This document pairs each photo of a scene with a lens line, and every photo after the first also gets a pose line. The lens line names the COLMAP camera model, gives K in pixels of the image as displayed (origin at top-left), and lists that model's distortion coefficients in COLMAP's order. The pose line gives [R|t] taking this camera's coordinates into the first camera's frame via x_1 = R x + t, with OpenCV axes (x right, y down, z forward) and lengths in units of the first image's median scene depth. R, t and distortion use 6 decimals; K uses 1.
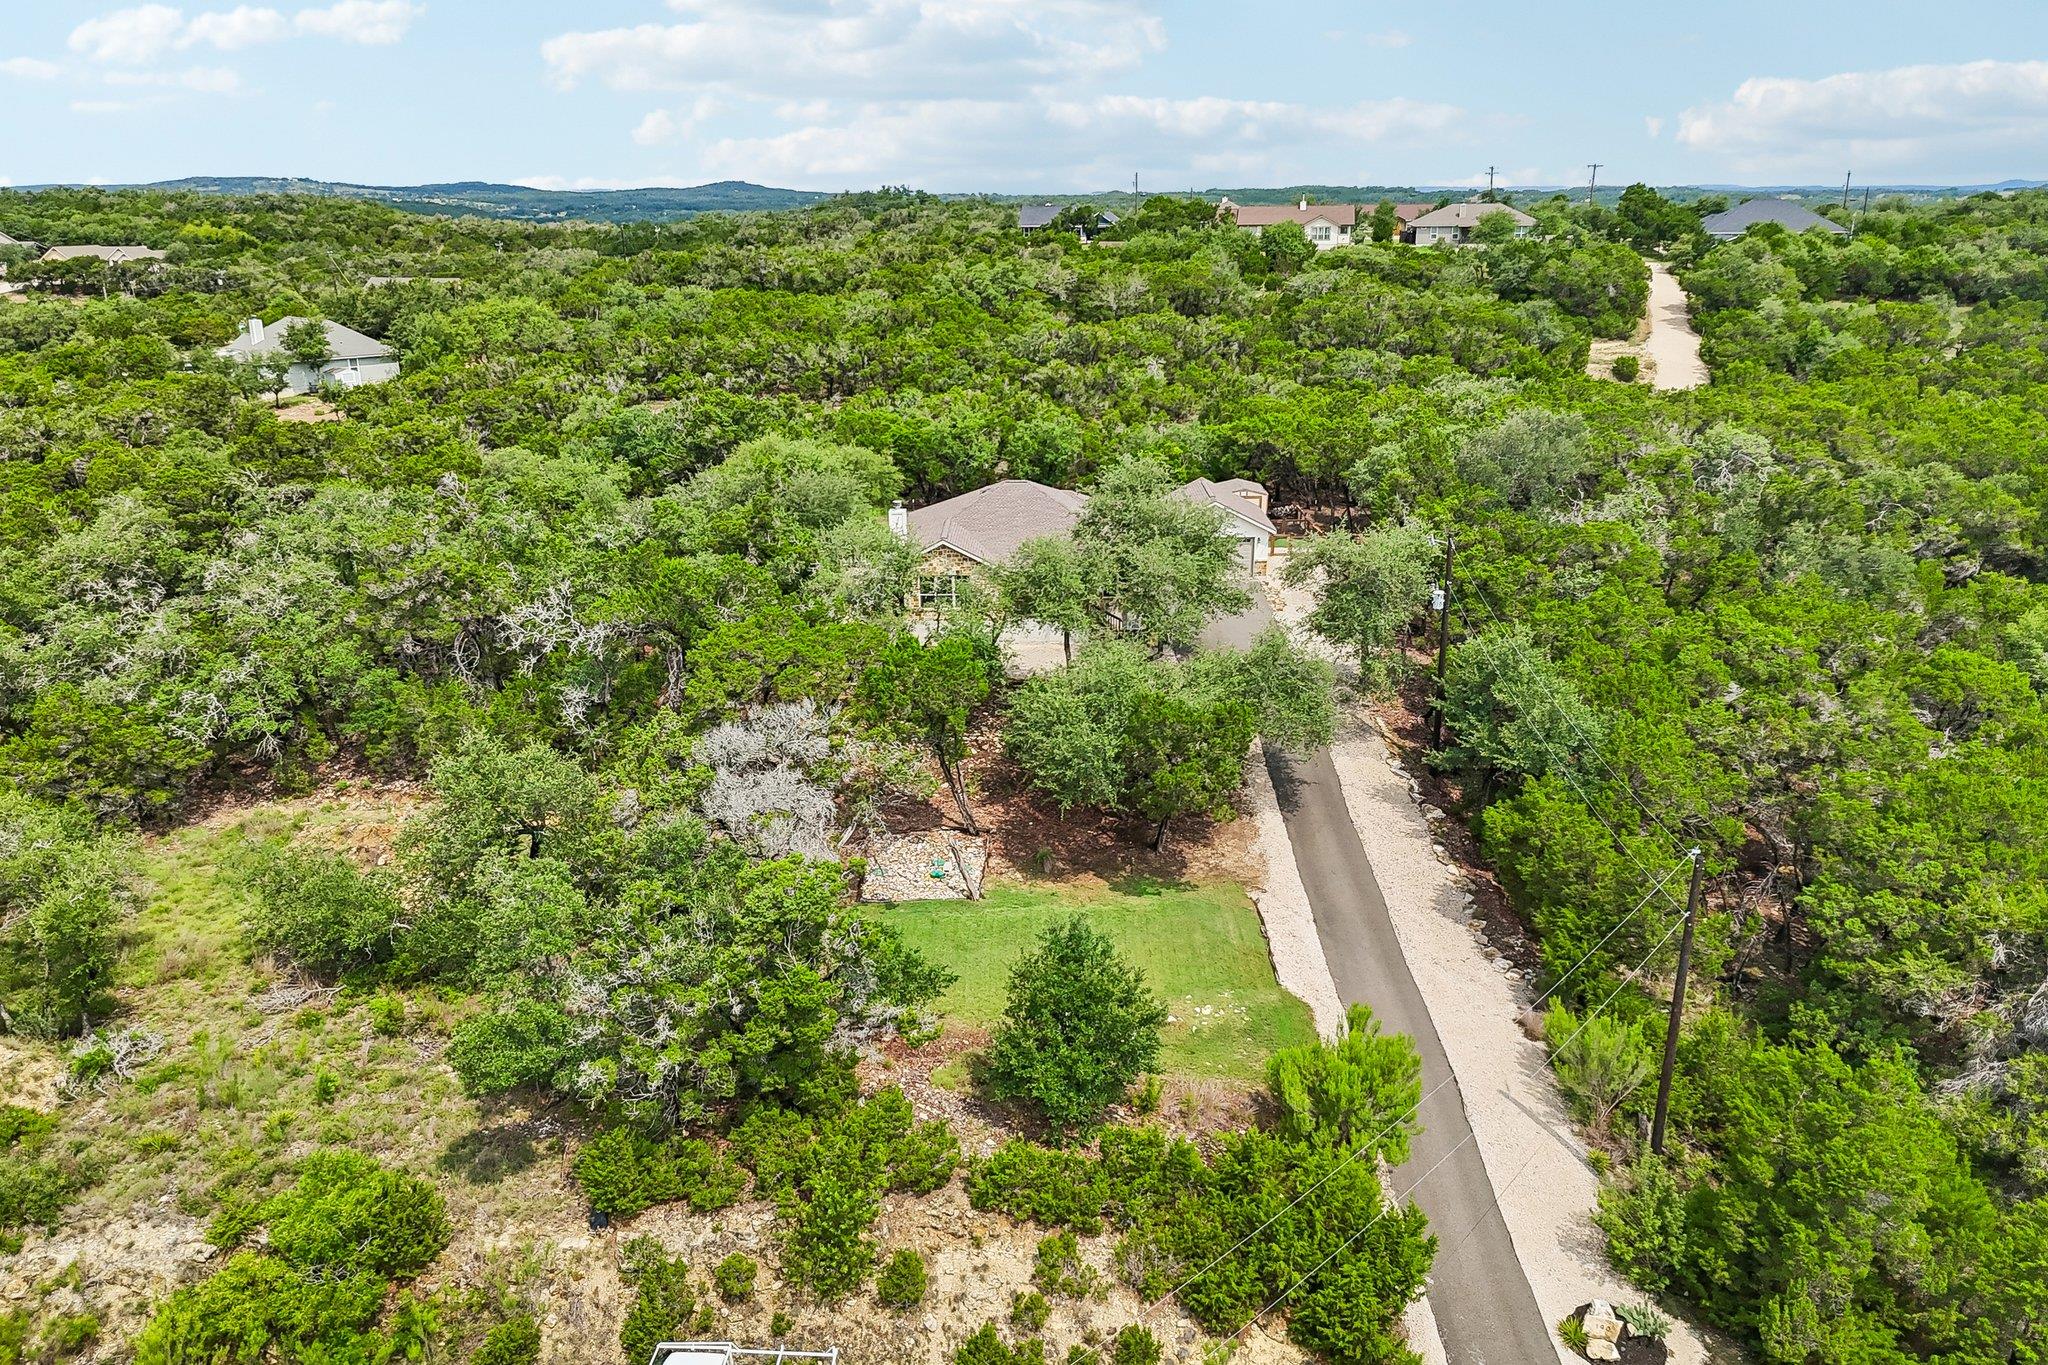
lens RADIAL K [[1510.0, 0, 1024.0], [0, 1510.0, 682.5], [0, 0, 1]] dist [0.058947, -0.062896]
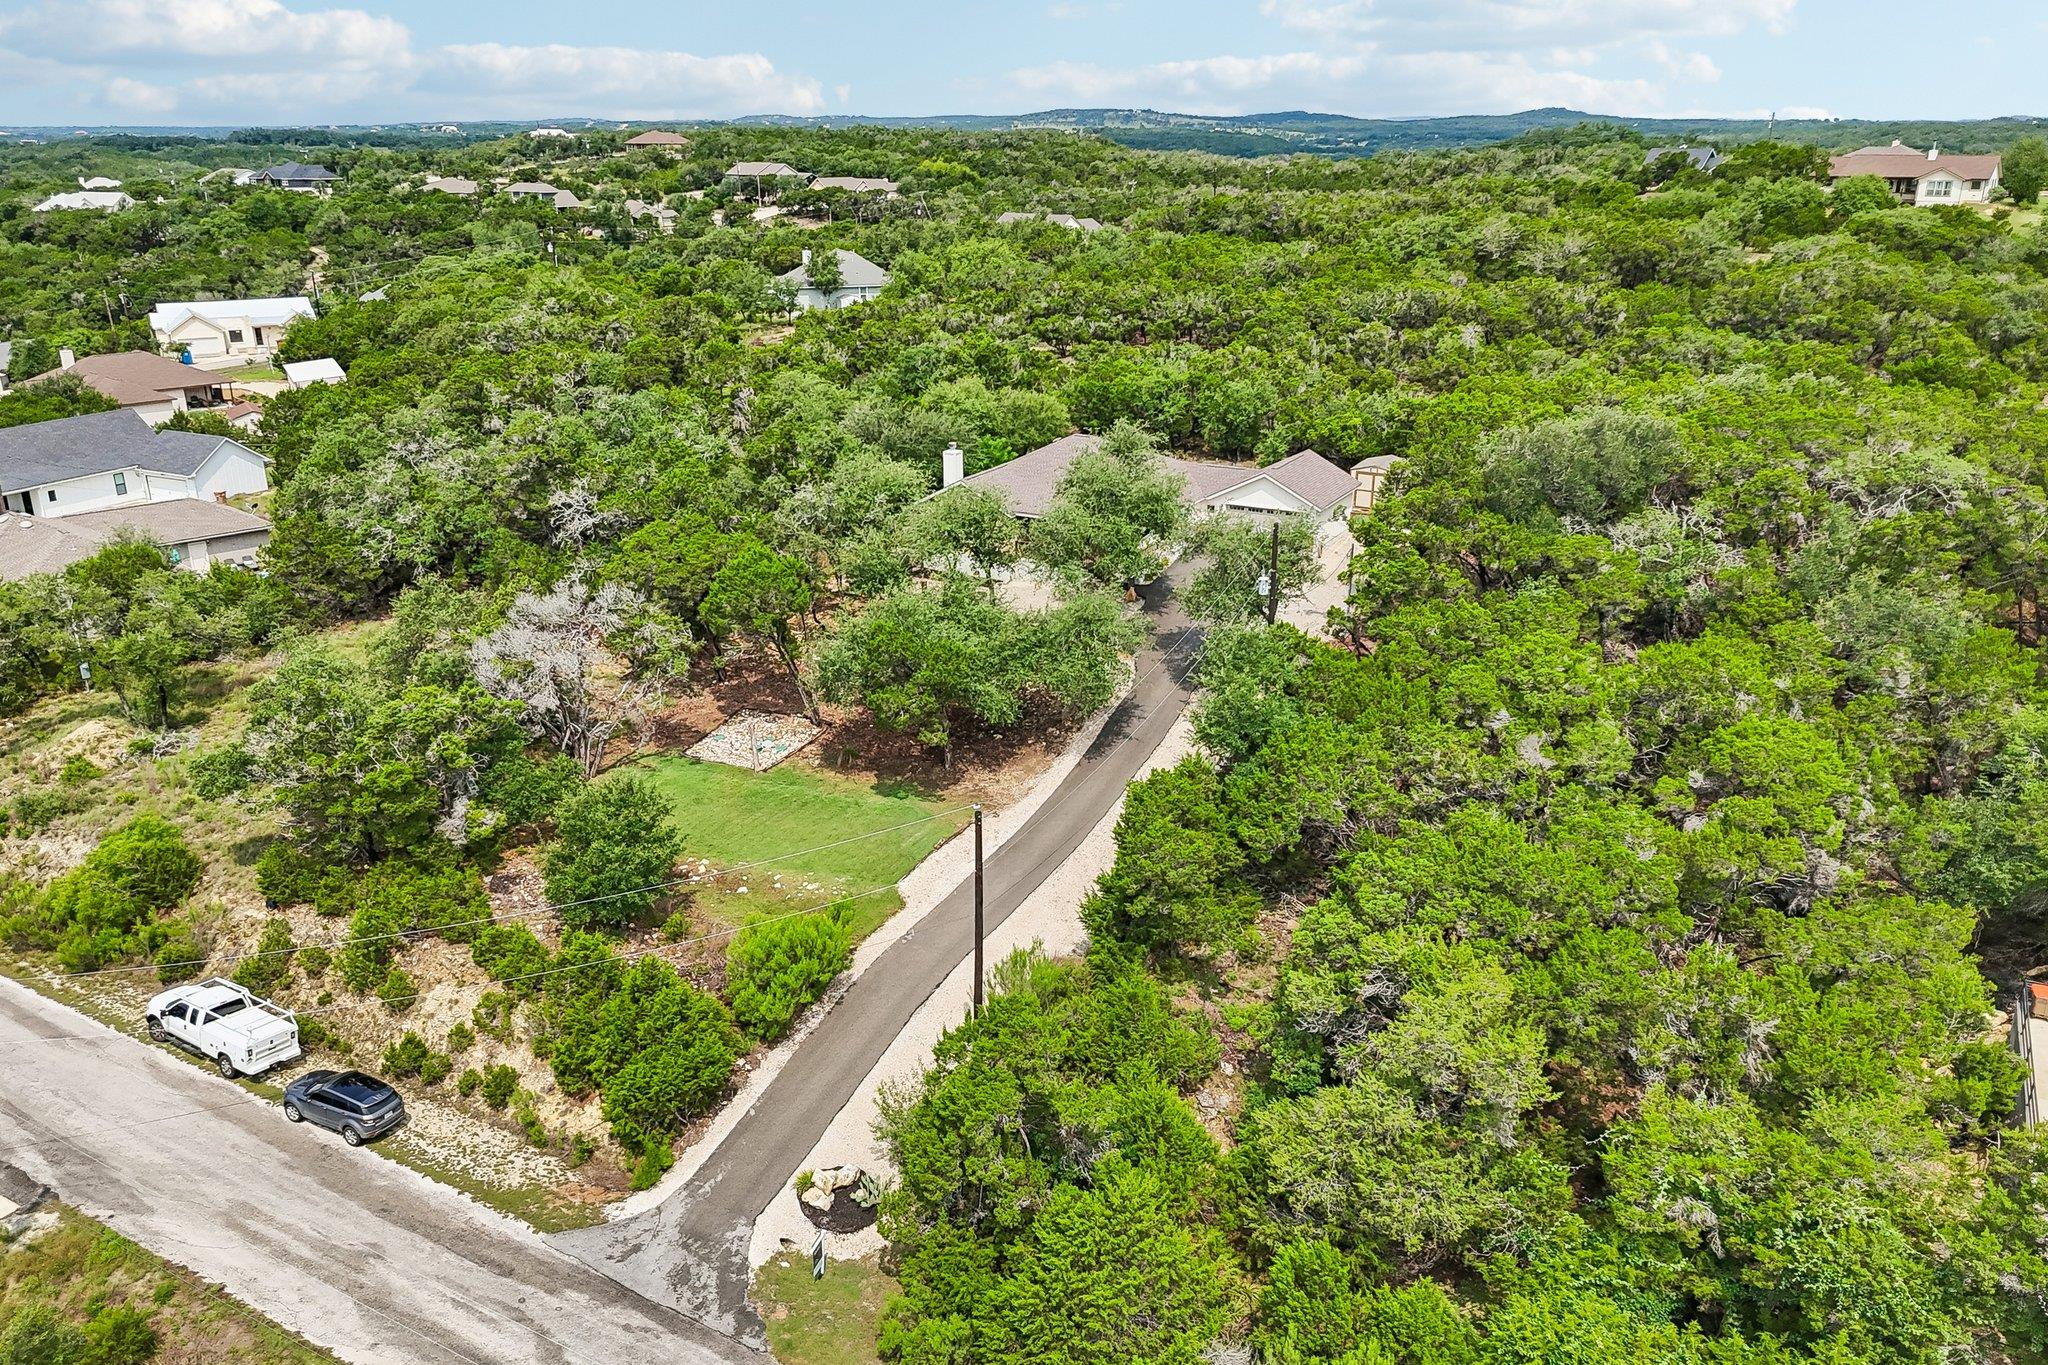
lens RADIAL K [[1510.0, 0, 1024.0], [0, 1510.0, 682.5], [0, 0, 1]] dist [0.058947, -0.062896]
pose [[0.883455, 0.163988, -0.438879, 0.580300], [-0.145718, 0.986459, 0.075266, -0.041546], [0.445279, -0.002542, 0.895388, 0.009995]]
